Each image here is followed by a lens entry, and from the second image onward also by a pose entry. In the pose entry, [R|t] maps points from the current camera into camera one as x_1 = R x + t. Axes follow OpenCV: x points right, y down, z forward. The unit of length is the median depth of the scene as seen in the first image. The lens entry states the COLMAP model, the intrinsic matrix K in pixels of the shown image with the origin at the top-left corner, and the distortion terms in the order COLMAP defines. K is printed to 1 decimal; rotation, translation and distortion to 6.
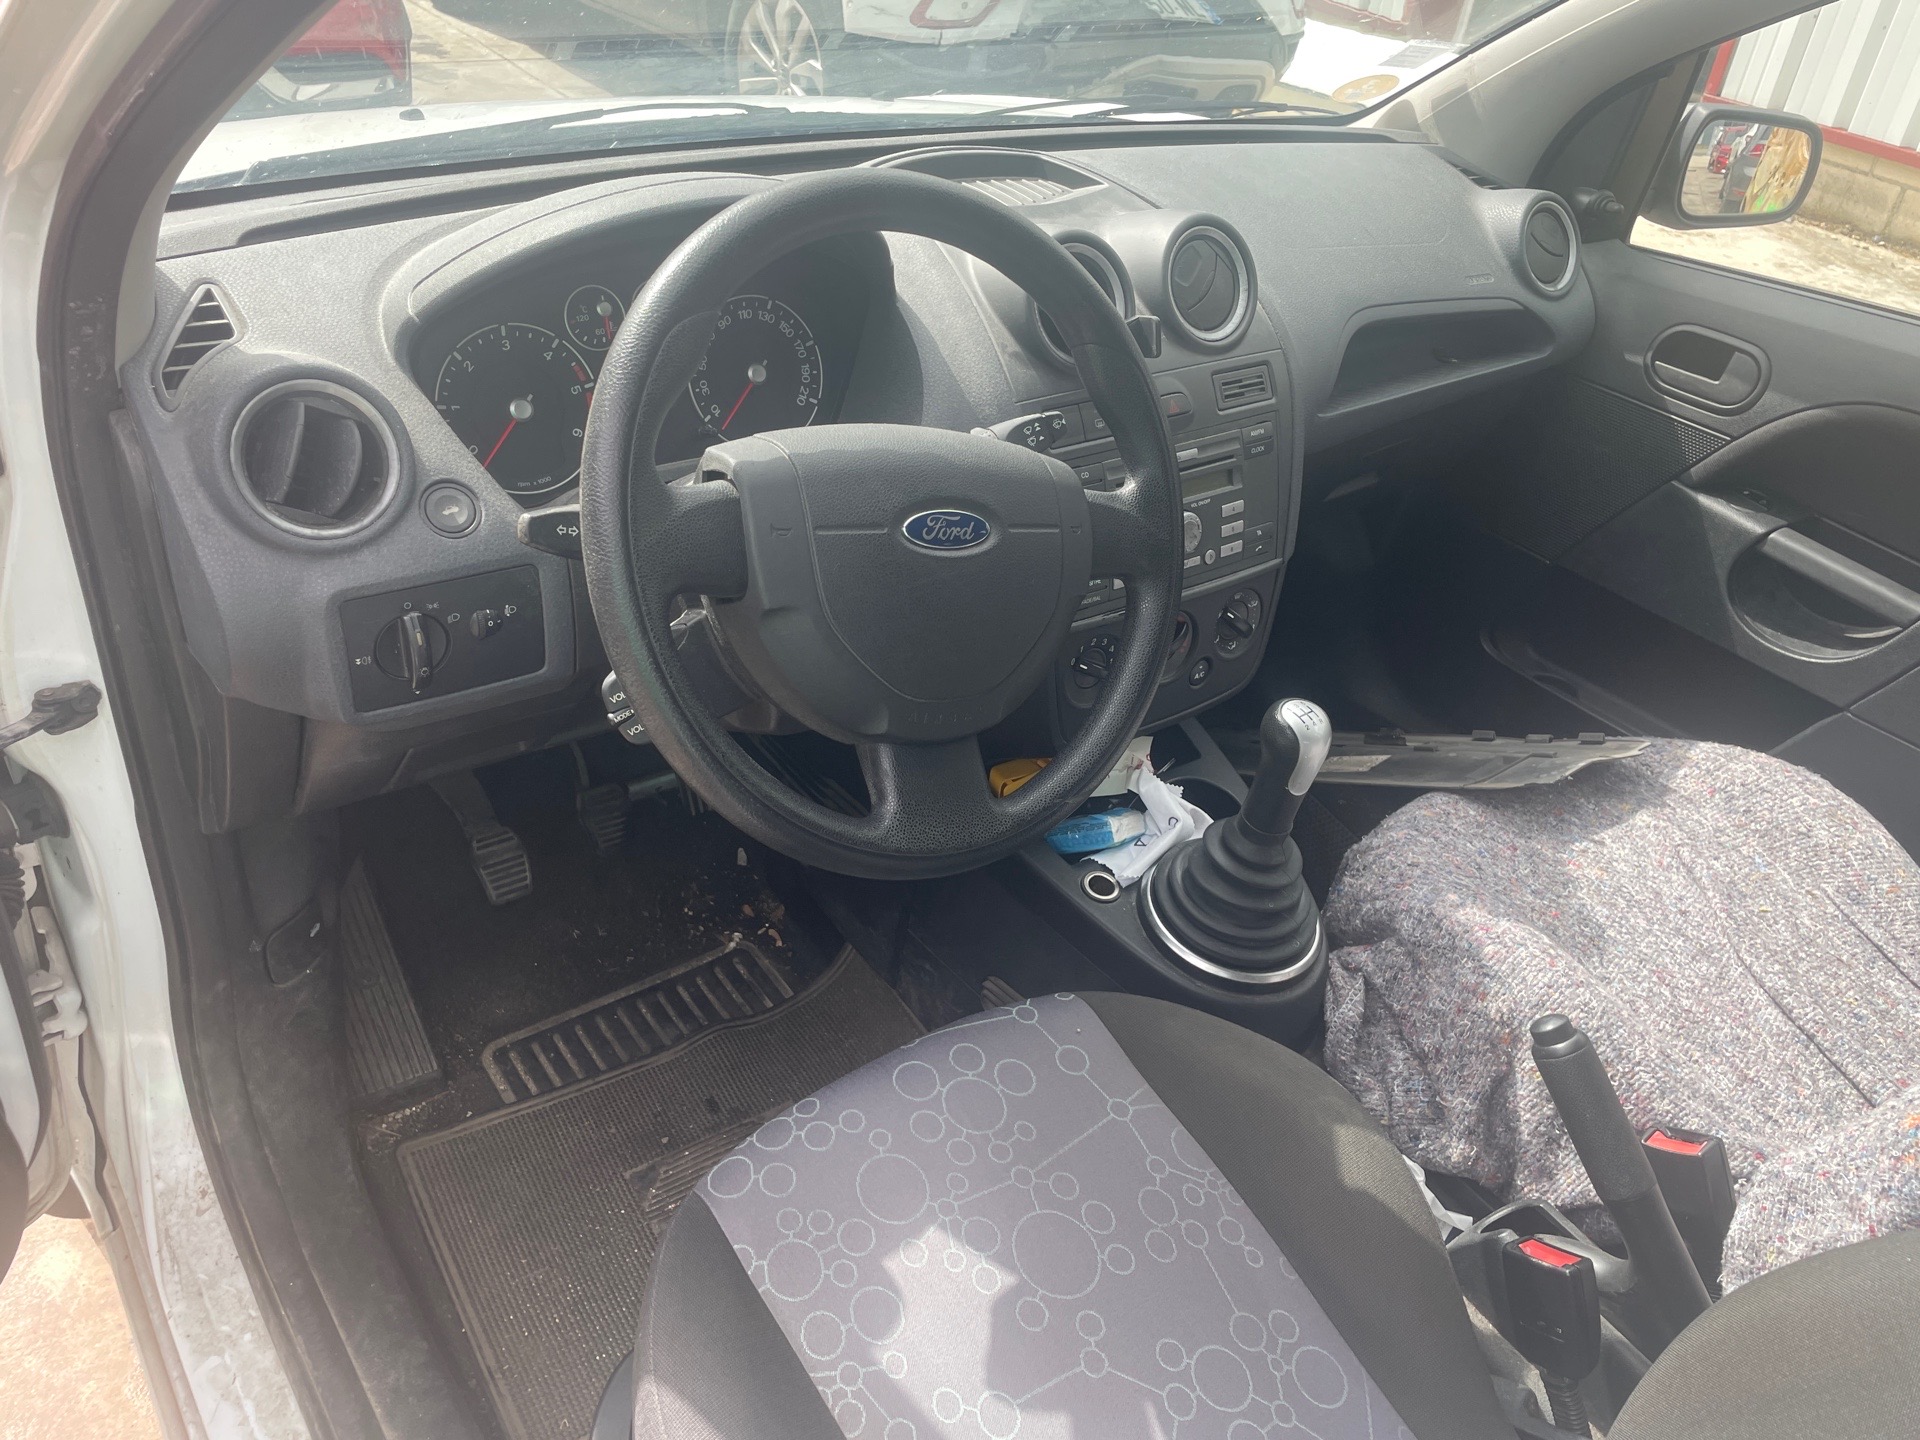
lens RADIAL K [[1457.5, 0, 957.9], [0, 1457.5, 702.1], [0, 0, 1]] dist [0.079199, -0.107701]
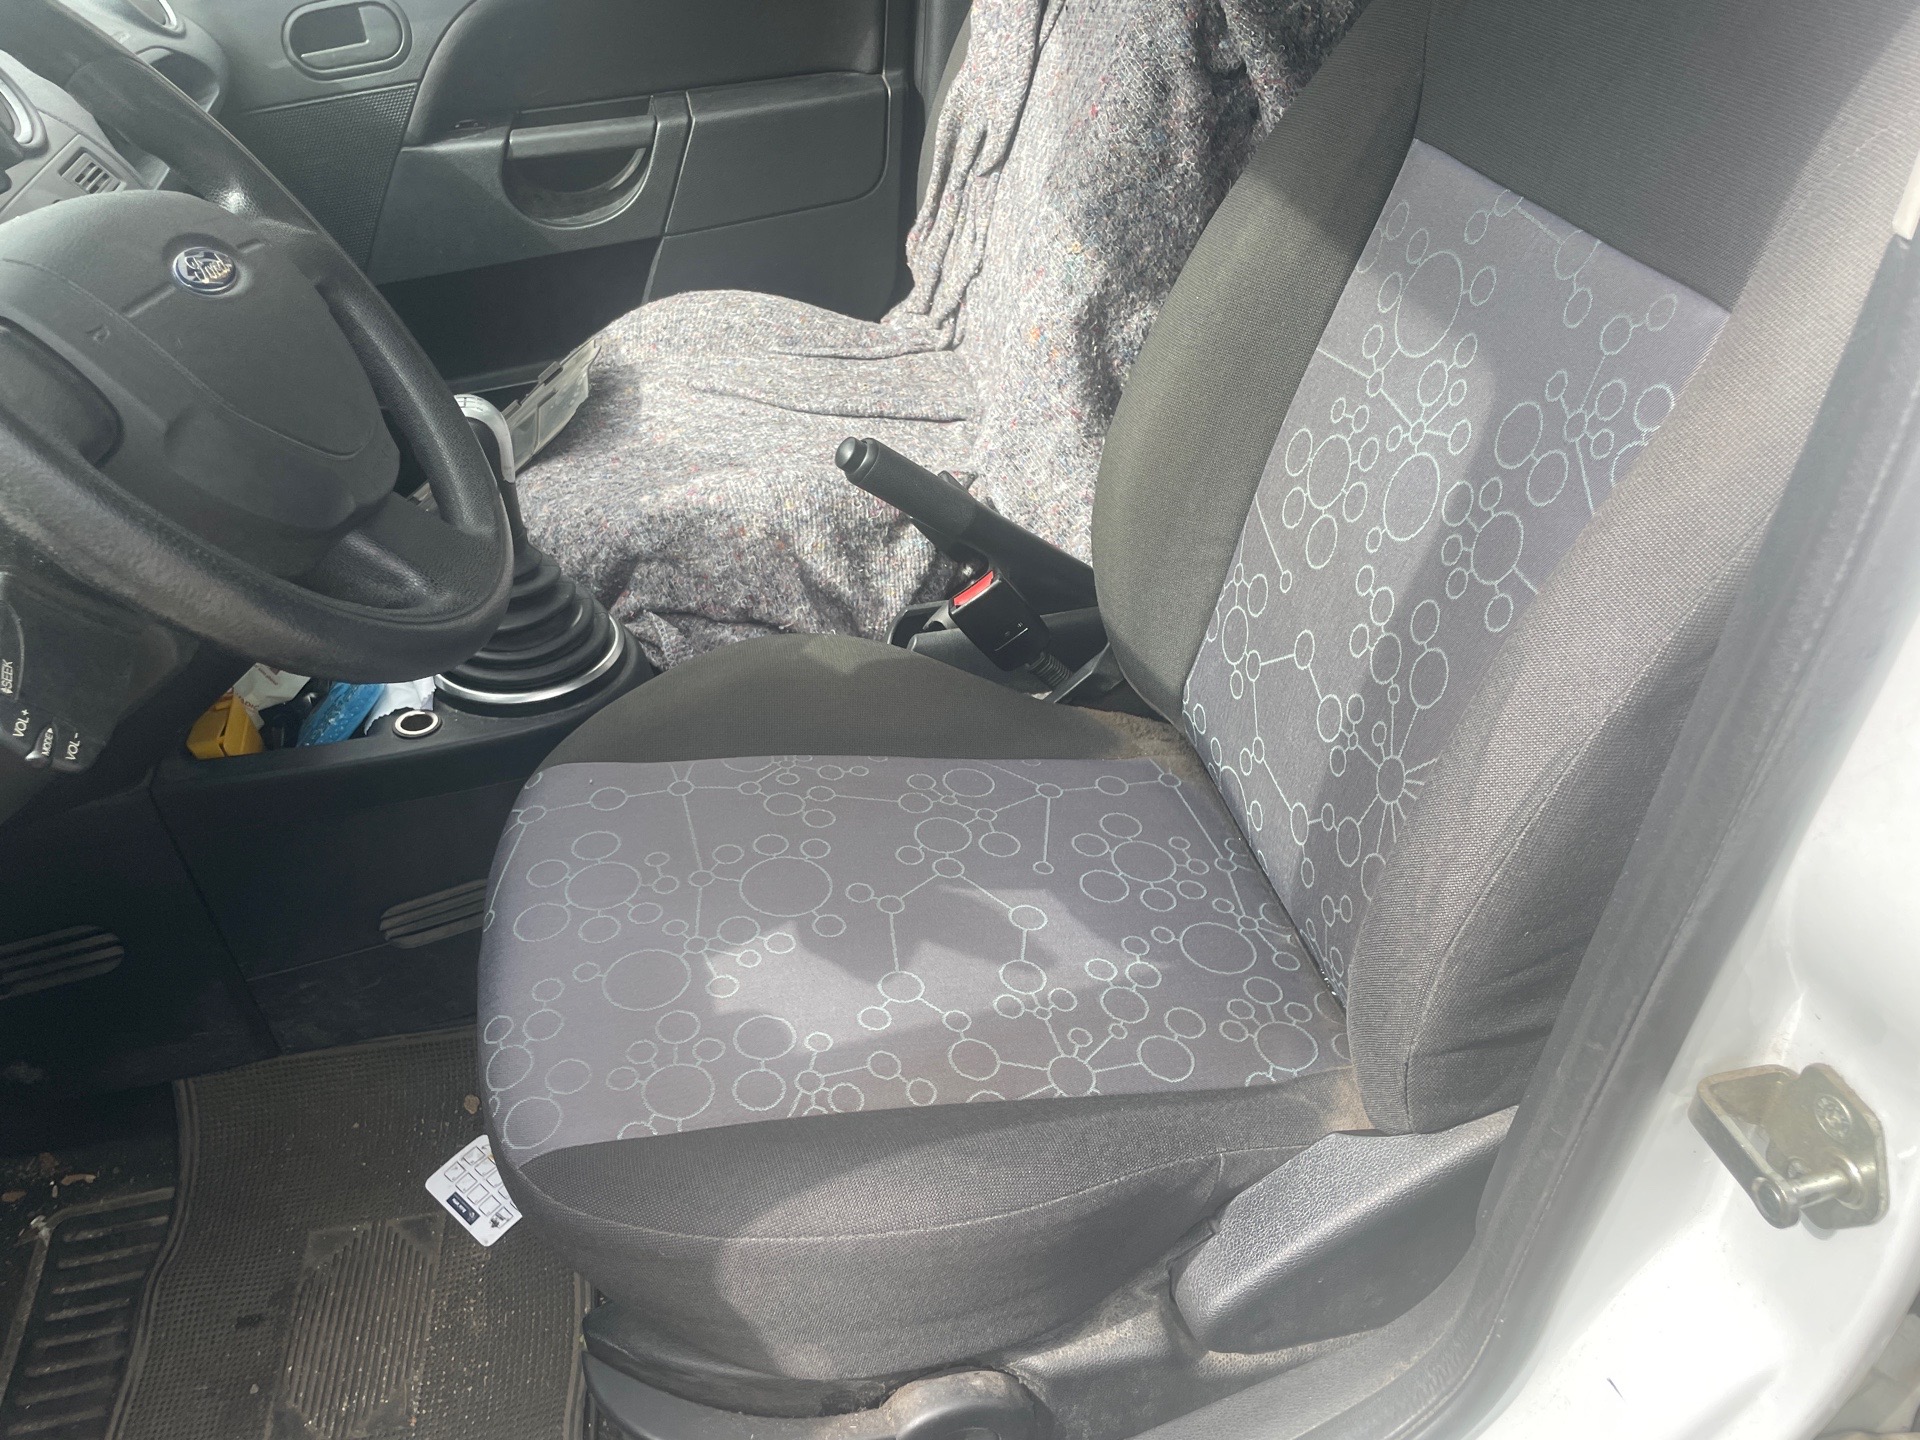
lens RADIAL K [[1457.5, 0, 944.6], [0, 1457.5, 699.4], [0, 0, 1]] dist [0.079199, -0.107701]
pose [[0.409437, -0.659276, 0.630648, -0.325432], [0.624153, 0.706580, 0.333434, 0.017848], [-0.665428, 0.257100, 0.700789, 0.155445]]
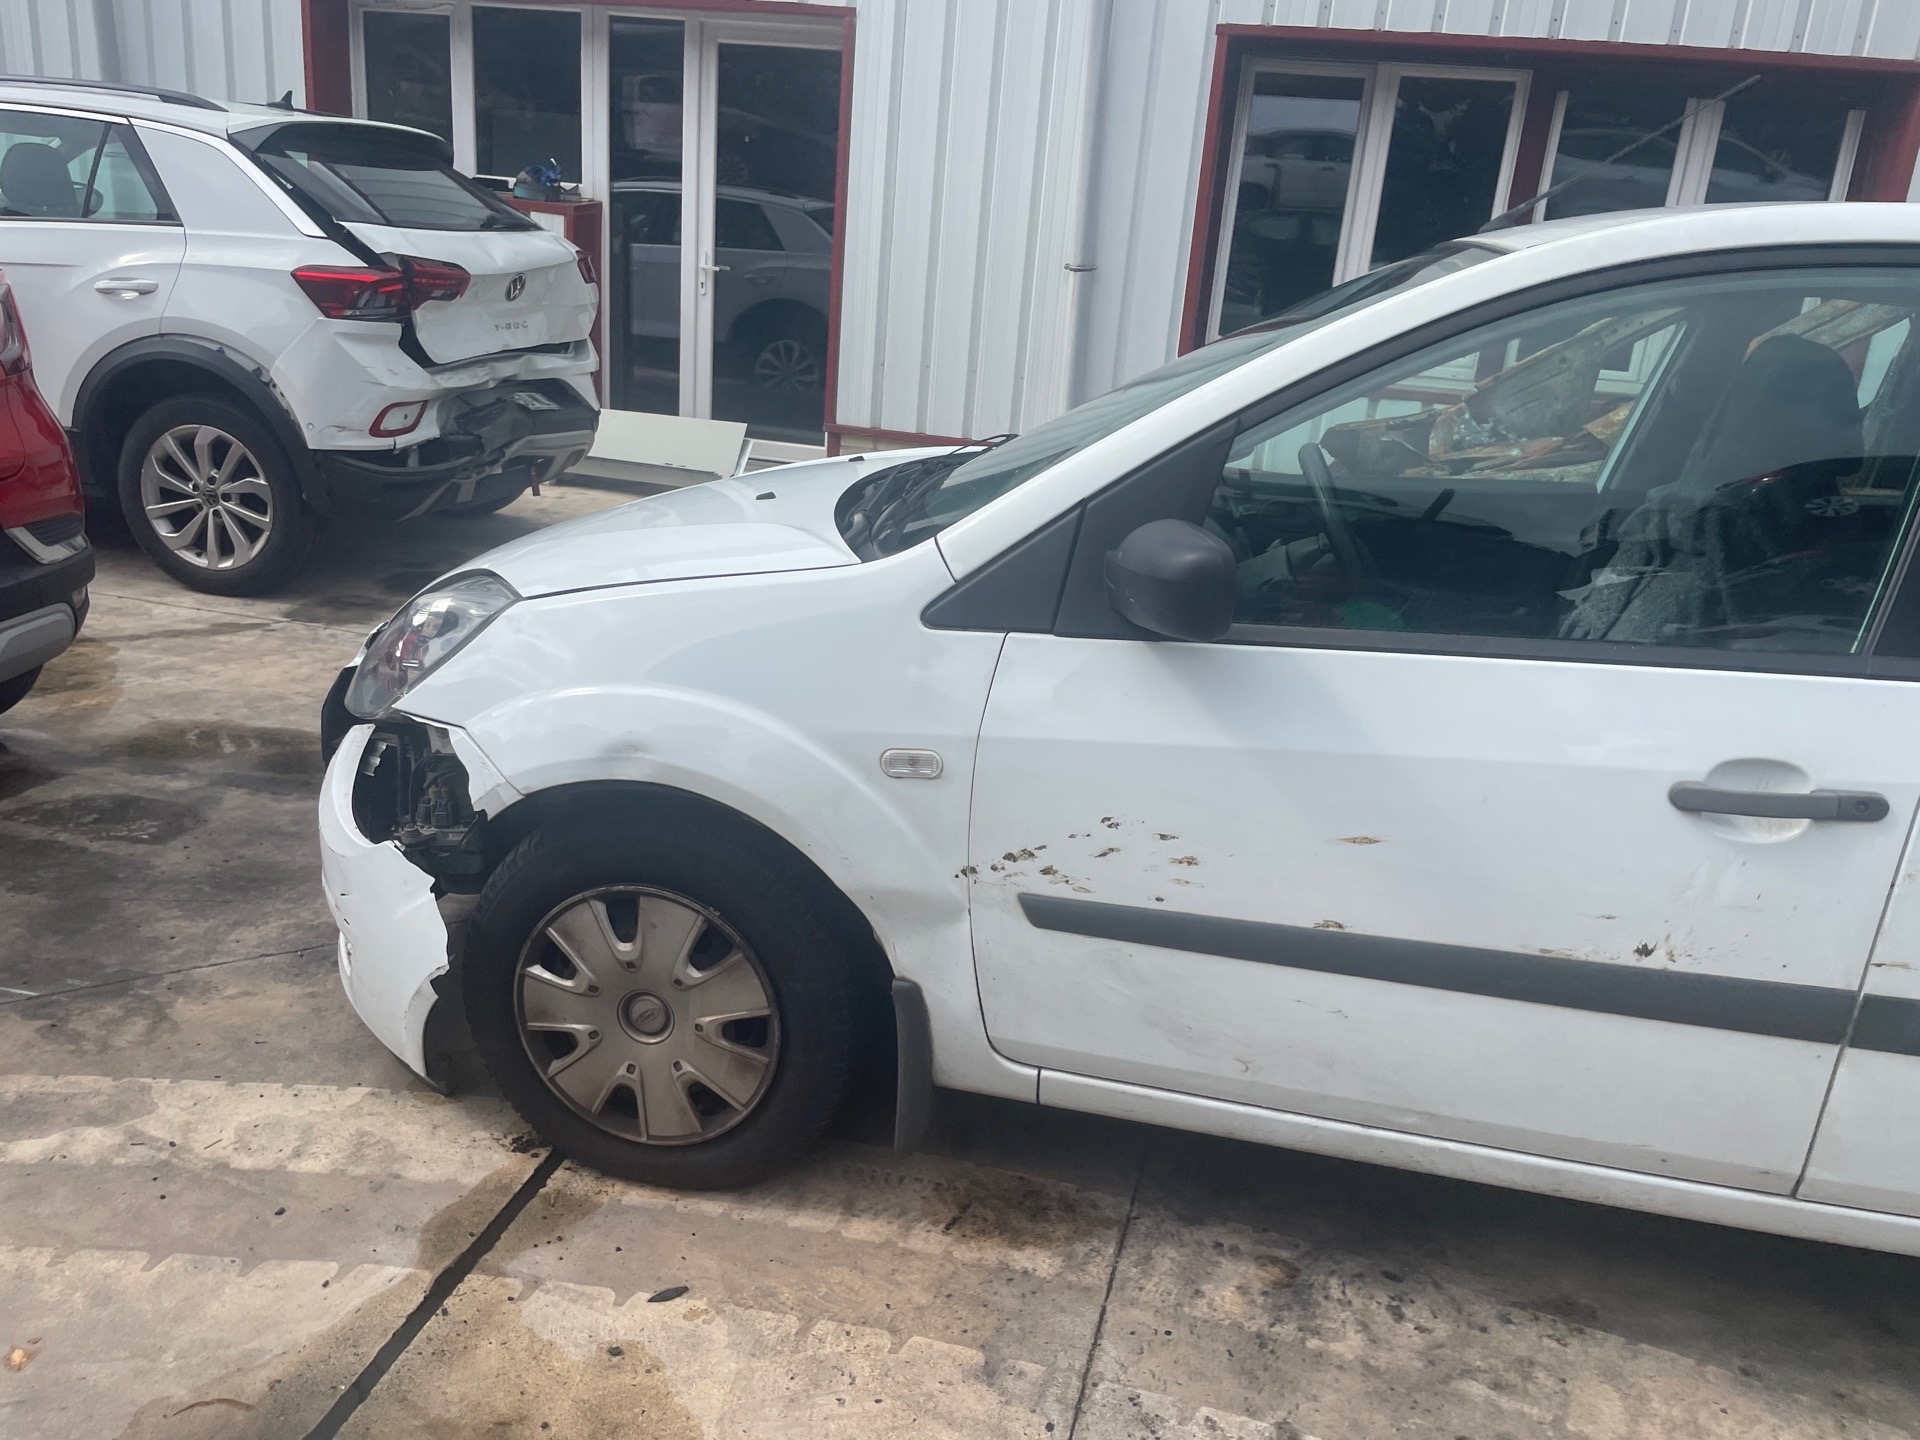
lens RADIAL K [[1457.5, 0, 955.6], [0, 1457.5, 726.1], [0, 0, 1]] dist [0.079199, -0.107701]
pose [[0.753284, -0.241543, 0.611735, -1.544808], [0.361733, 0.928960, -0.078636, 0.067670], [-0.549283, 0.280520, 0.787144, -0.436657]]
